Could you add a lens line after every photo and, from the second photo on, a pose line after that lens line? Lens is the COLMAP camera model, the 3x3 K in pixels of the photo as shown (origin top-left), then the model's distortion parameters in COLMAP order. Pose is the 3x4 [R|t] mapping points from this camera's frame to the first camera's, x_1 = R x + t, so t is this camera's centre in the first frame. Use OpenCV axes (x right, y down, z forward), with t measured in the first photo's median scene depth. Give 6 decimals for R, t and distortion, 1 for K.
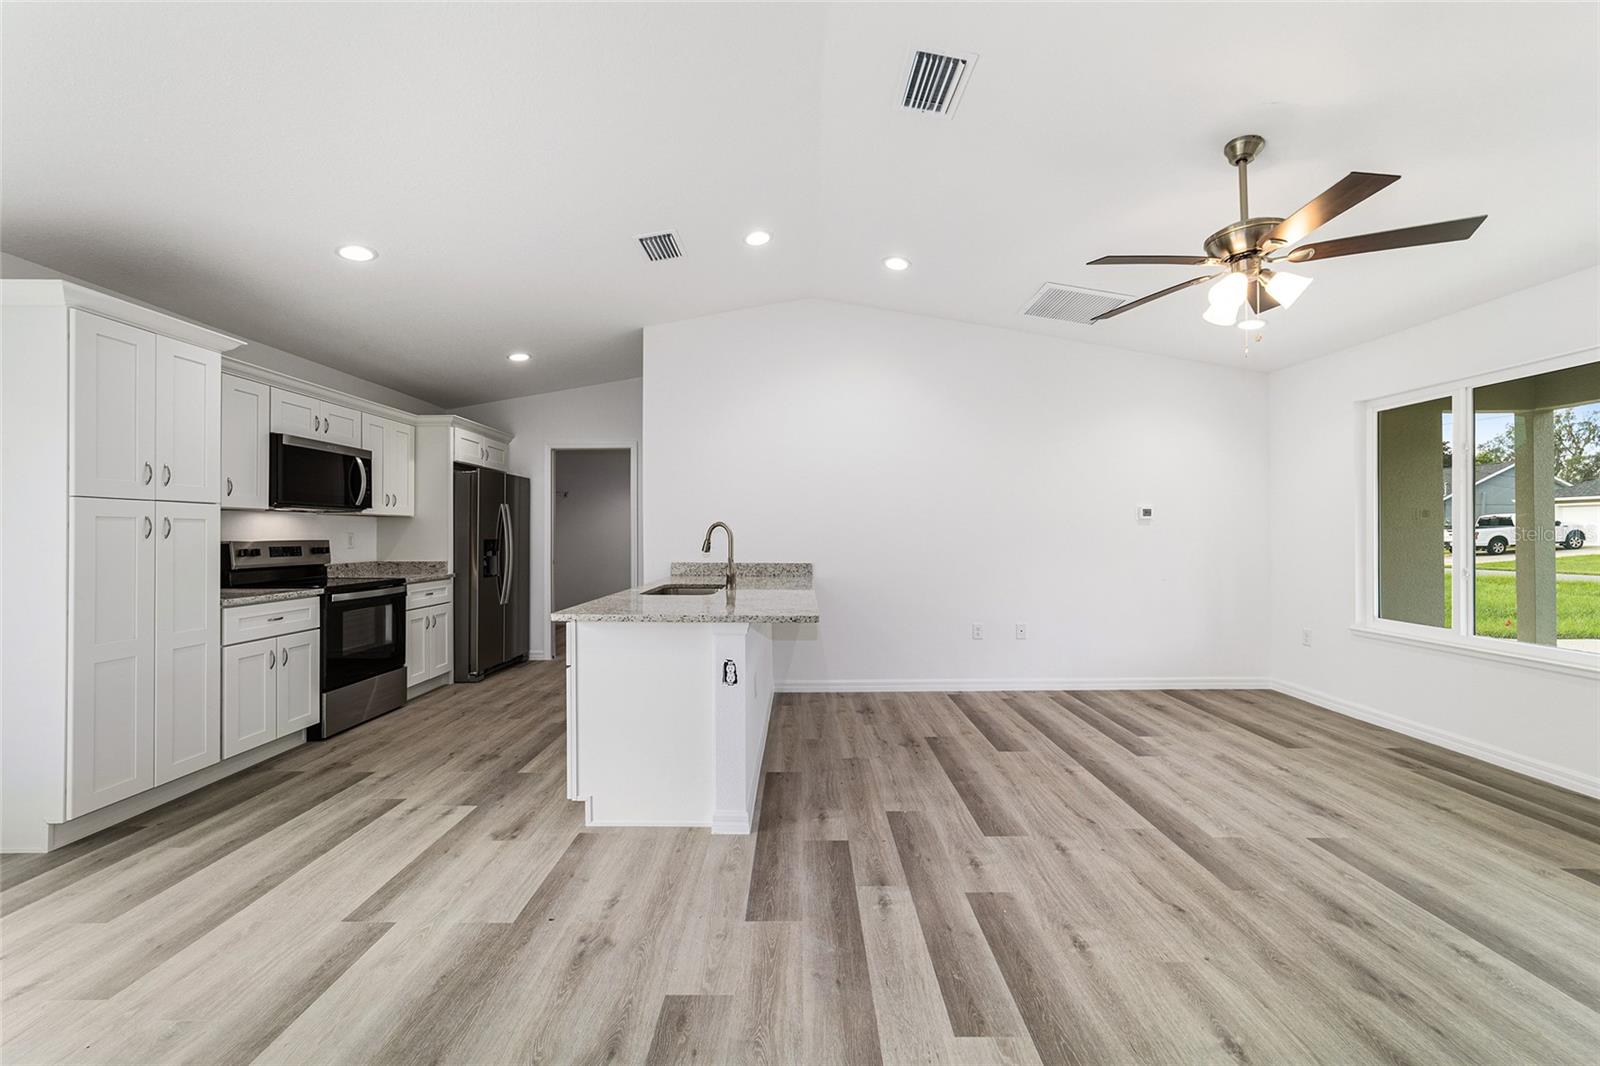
lens RADIAL K [[615.4, 0, 803.3], [0, 615.4, 530.5], [0, 0, 1]] dist [-0.017307, 0.007847]
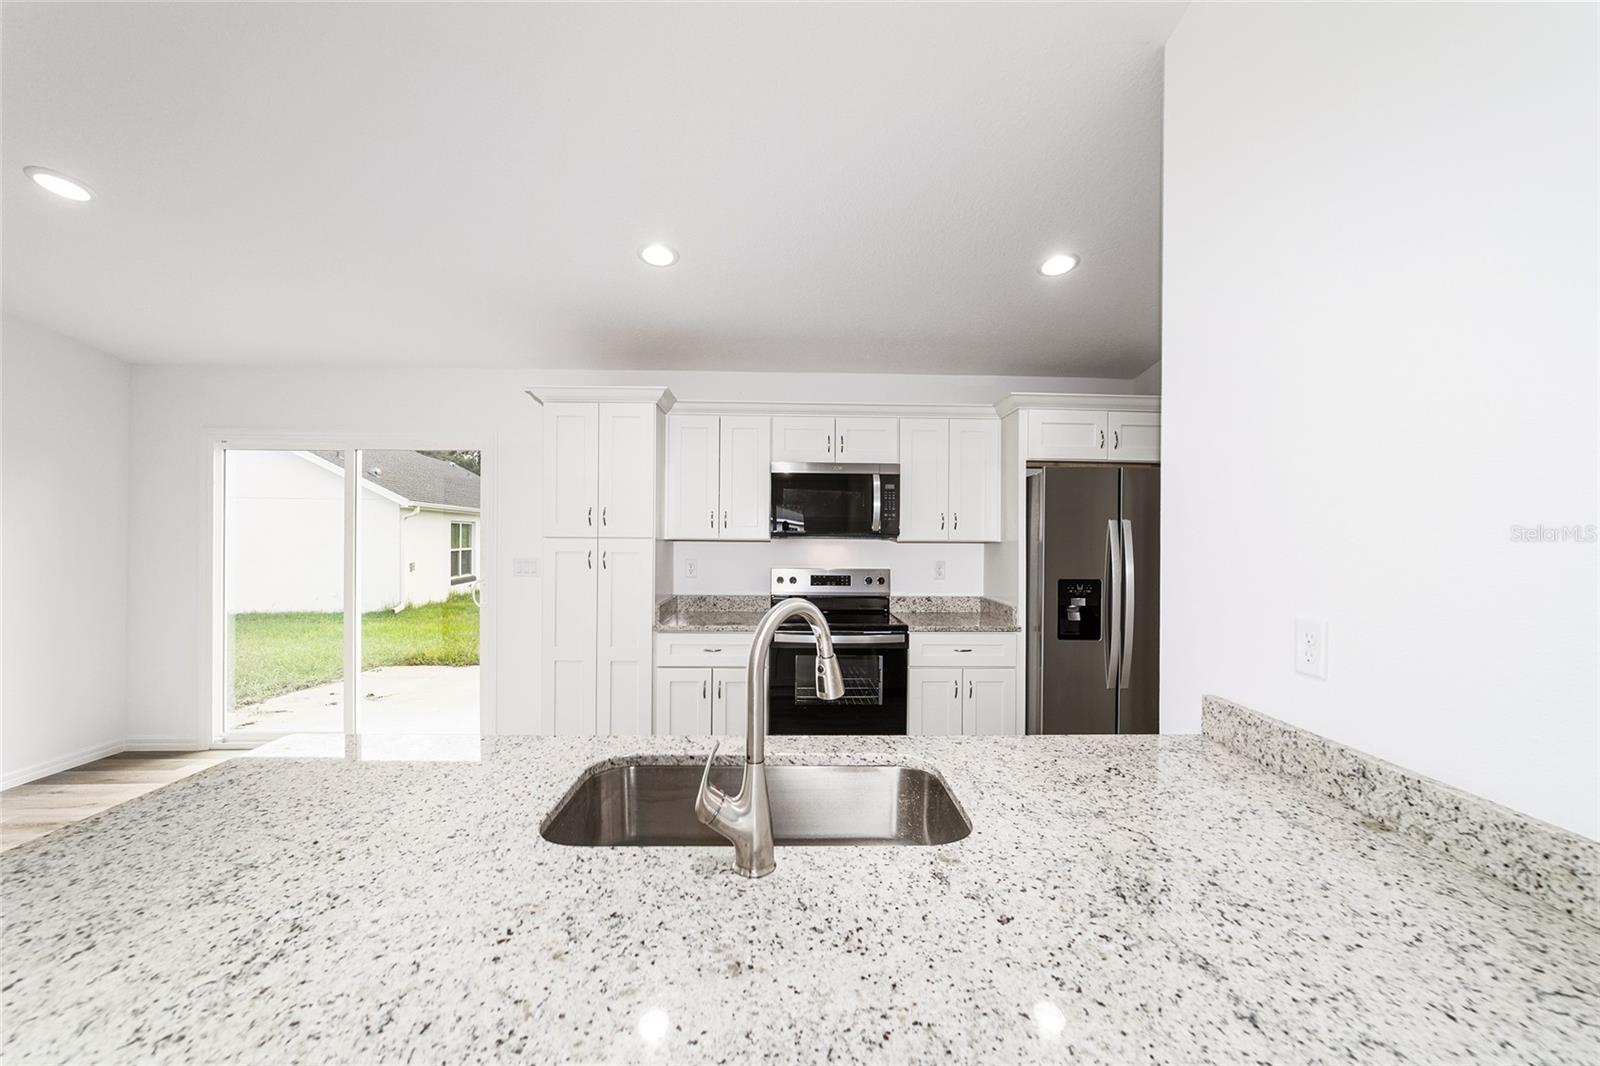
lens RADIAL K [[615.4, 0, 792.3], [0, 615.4, 527.2], [0, 0, 1]] dist [-0.017307, 0.007847]
pose [[0.016536, -0.009558, -0.999818, 0.170487], [-0.002117, 0.999952, -0.009594, -0.052415], [0.999861, 0.002275, 0.016515, 1.202046]]
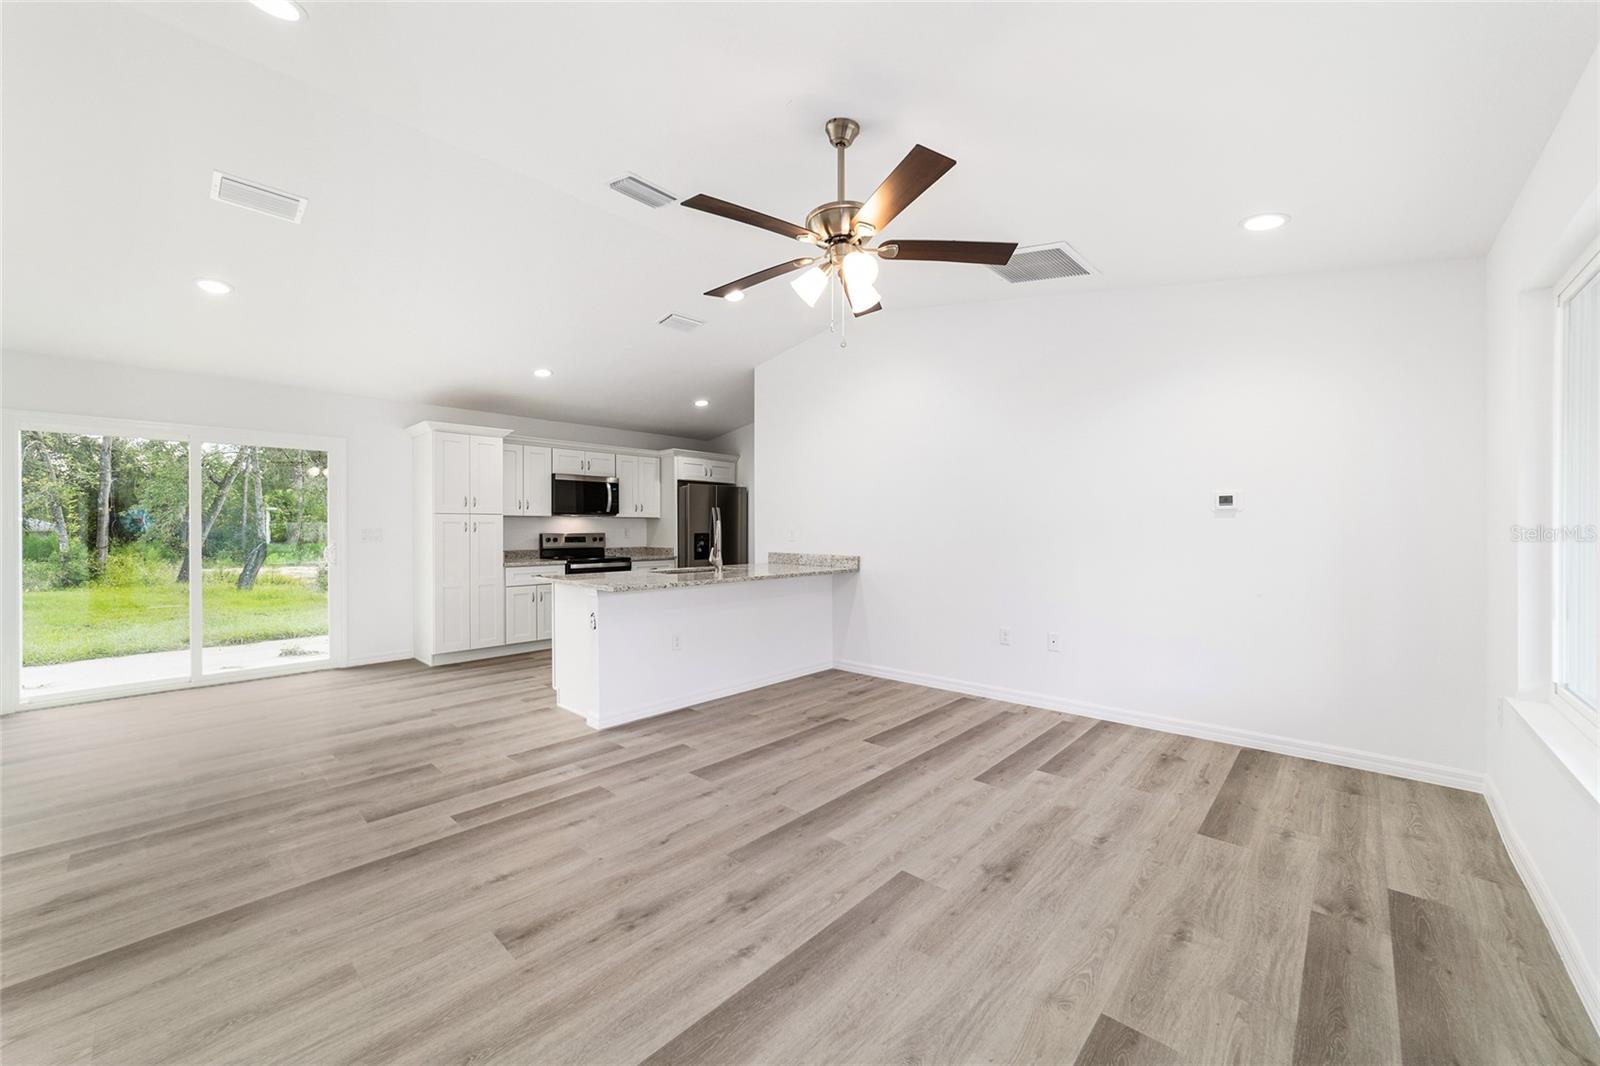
lens RADIAL K [[615.4, 0, 795.5], [0, 615.4, 529.1], [0, 0, 1]] dist [-0.017307, 0.007847]
pose [[0.730568, -0.000412, -0.682839, 1.054851], [0.005536, 0.999971, 0.005319, -0.001638], [0.682817, -0.007667, 0.730549, 0.192128]]
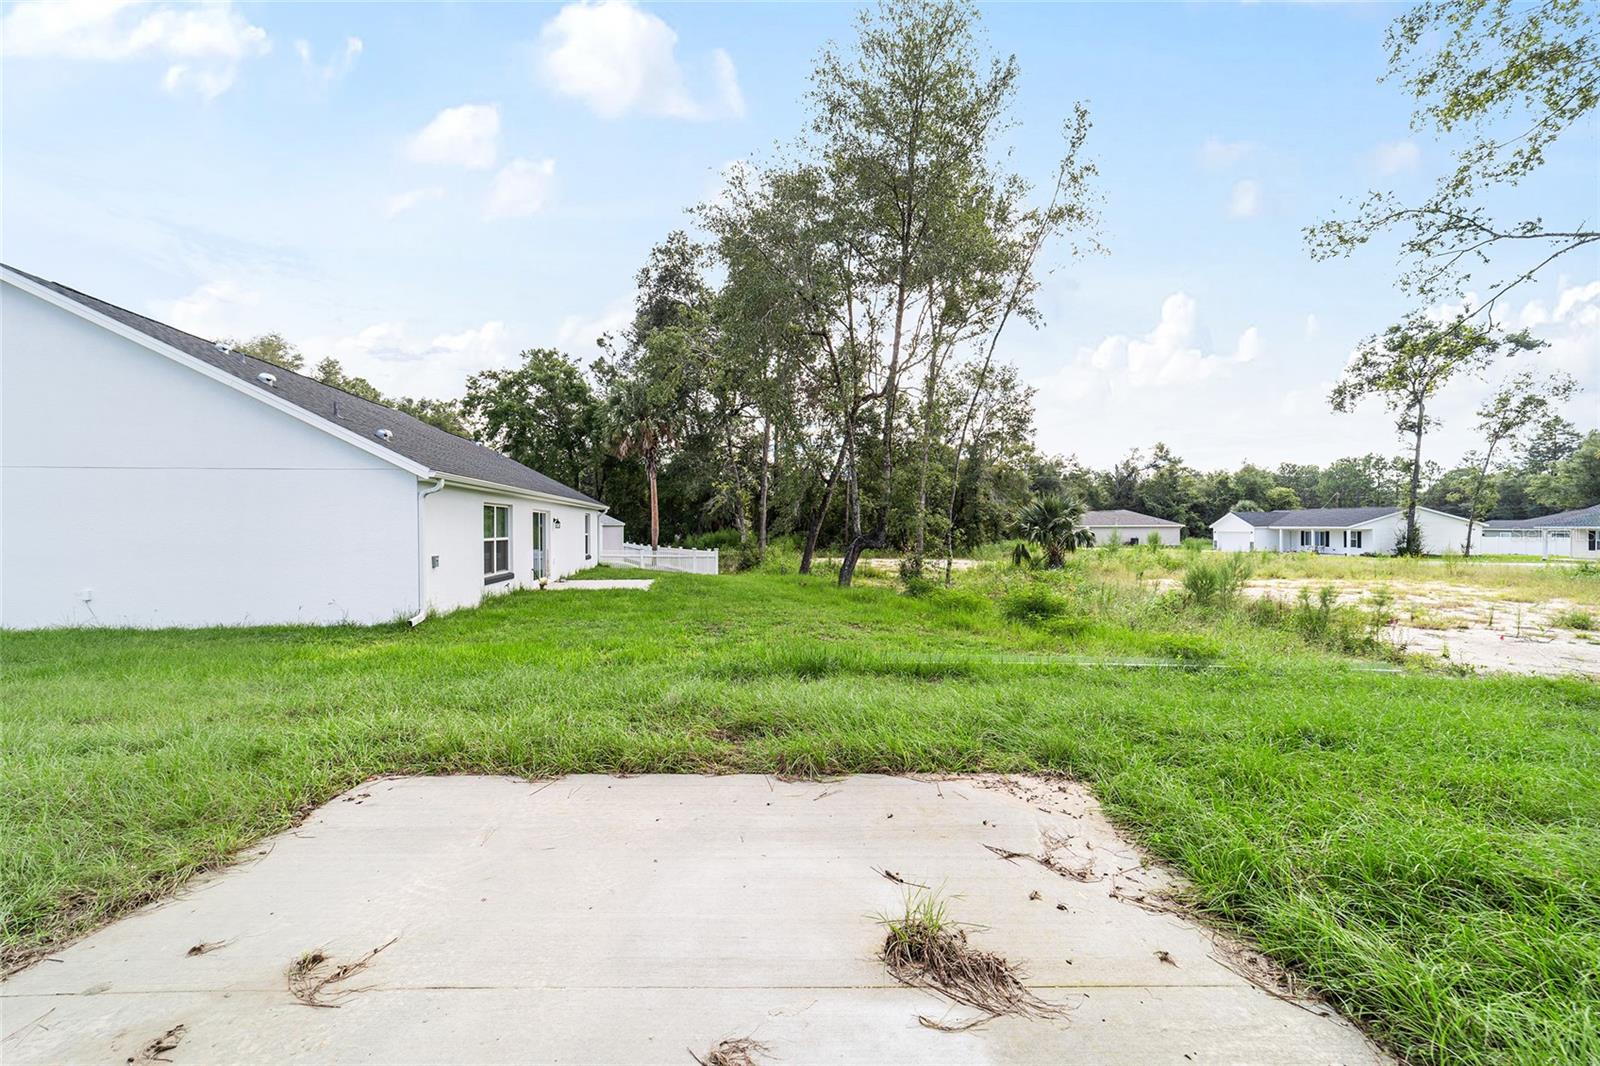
lens RADIAL K [[615.4, 0, 789.3], [0, 615.4, 525.9], [0, 0, 1]] dist [-0.017307, 0.007847]
pose [[-0.014650, -0.001415, -0.999892, -1.101053], [0.005614, 0.999983, -0.001497, 0.025551], [0.999877, -0.005635, -0.014642, 0.443475]]
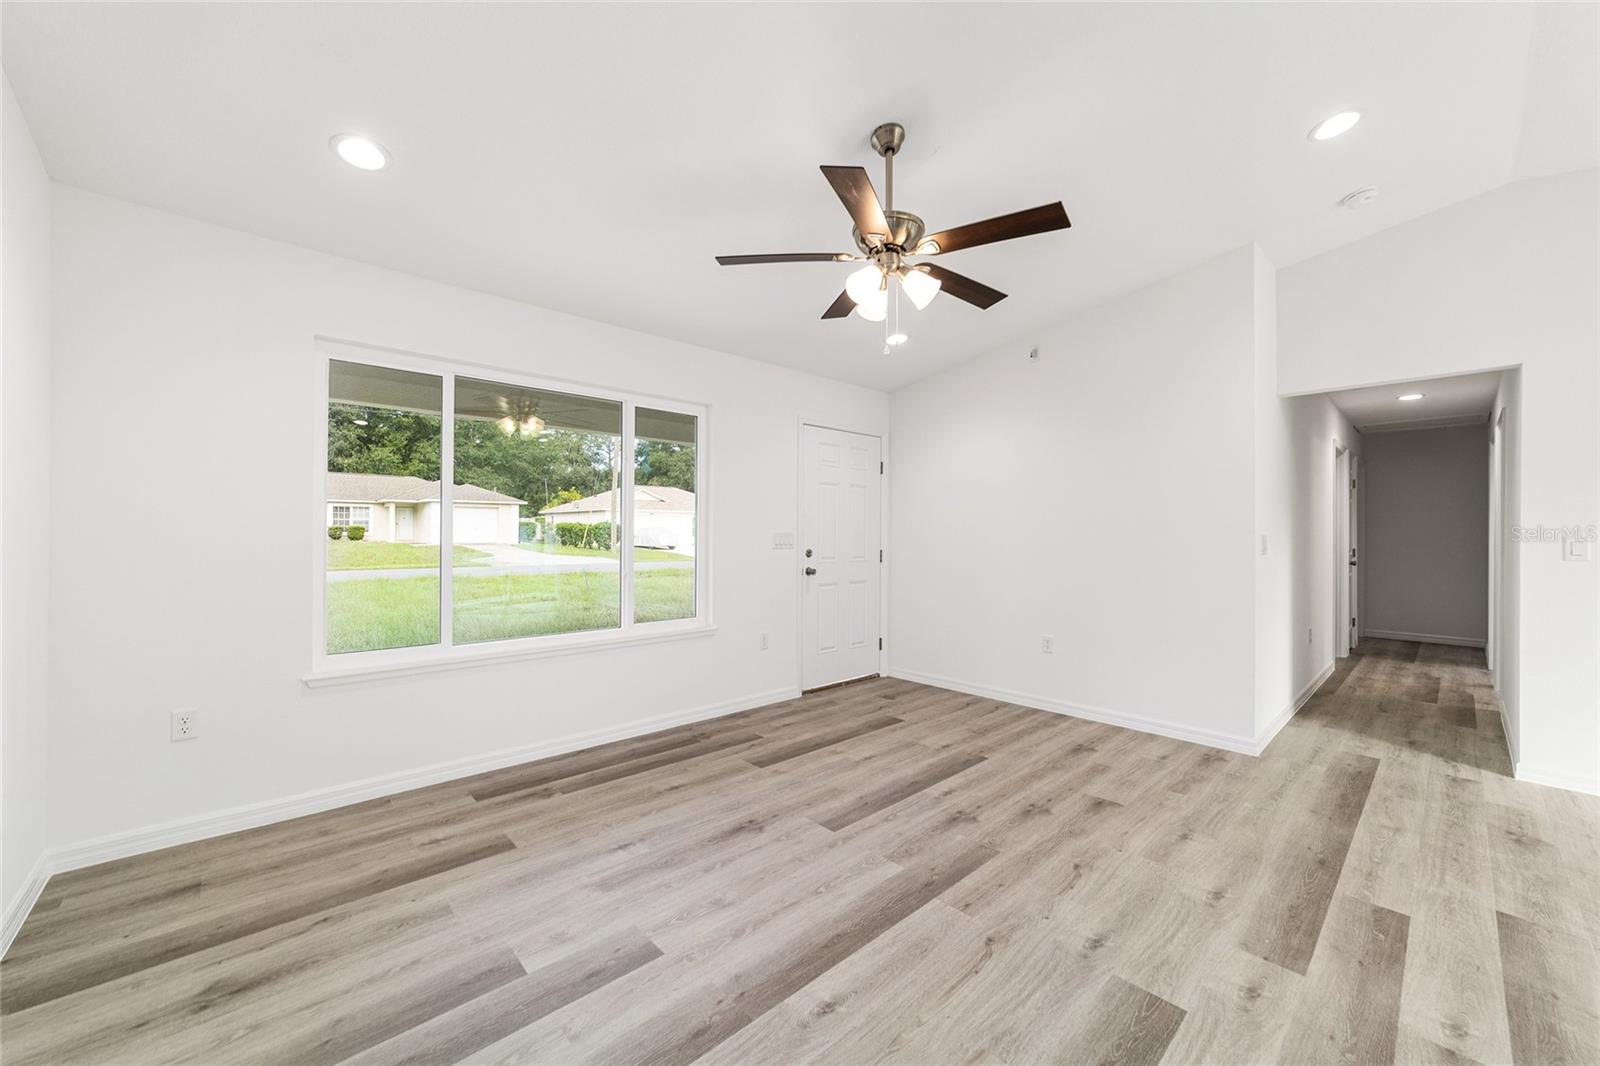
lens RADIAL K [[615.4, 0, 800.7], [0, 615.4, 537.2], [0, 0, 1]] dist [-0.017307, 0.007847]
pose [[-0.679112, -0.003747, 0.734025, 0.085955], [-0.006735, 0.999977, -0.001127, 0.008303], [-0.734003, -0.005709, -0.679122, 1.390577]]
